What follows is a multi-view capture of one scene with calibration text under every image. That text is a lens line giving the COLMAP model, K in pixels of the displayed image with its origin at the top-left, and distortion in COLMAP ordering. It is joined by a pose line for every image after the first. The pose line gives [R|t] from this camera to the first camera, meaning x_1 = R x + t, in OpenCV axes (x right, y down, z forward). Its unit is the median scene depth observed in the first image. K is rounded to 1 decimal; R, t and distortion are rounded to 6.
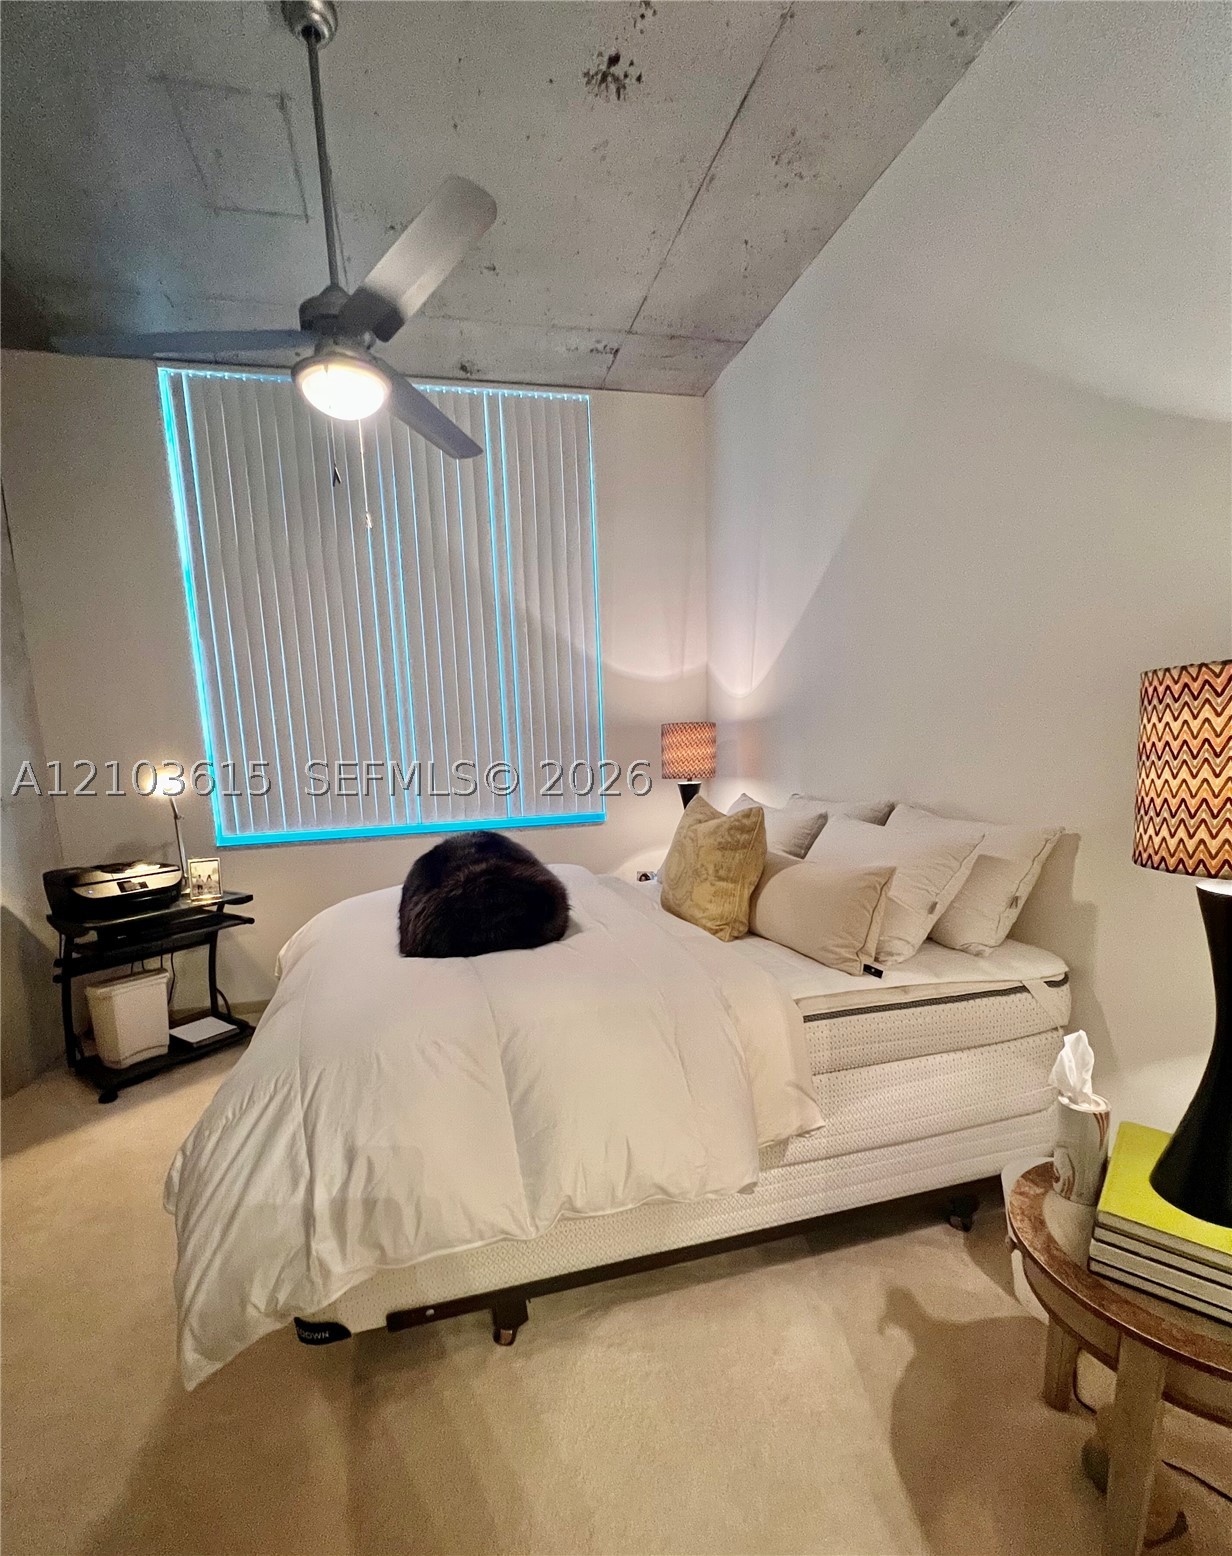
lens RADIAL K [[703.1, 0, 616.1], [0, 703.1, 769.2], [0, 0, 1]] dist [-0.002656, 0.000454]
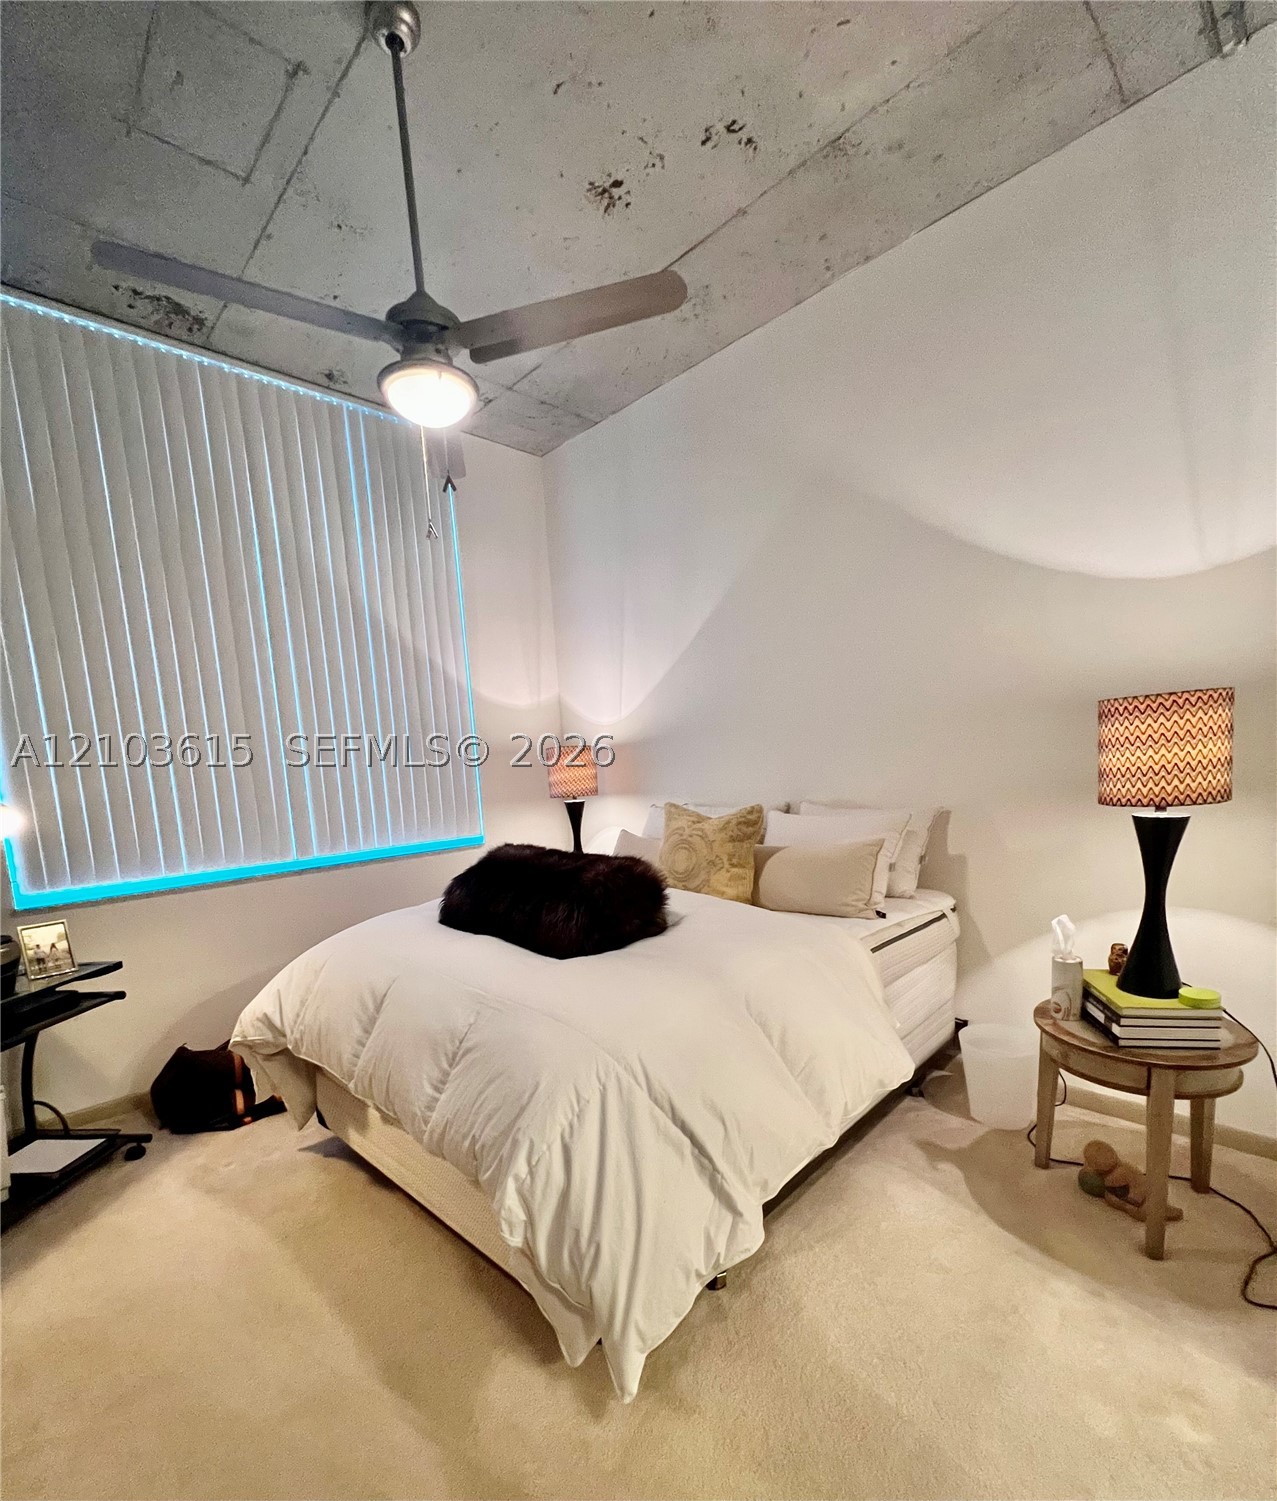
lens RADIAL K [[673.1, 0, 639.0], [0, 673.1, 760.3], [0, 0, 1]] dist [0.000595, -0.000714]
pose [[0.860322, -0.008367, 0.509682, -0.583104], [0.042269, 0.997593, -0.054973, 0.030803], [-0.507995, 0.068838, 0.858605, 0.070356]]
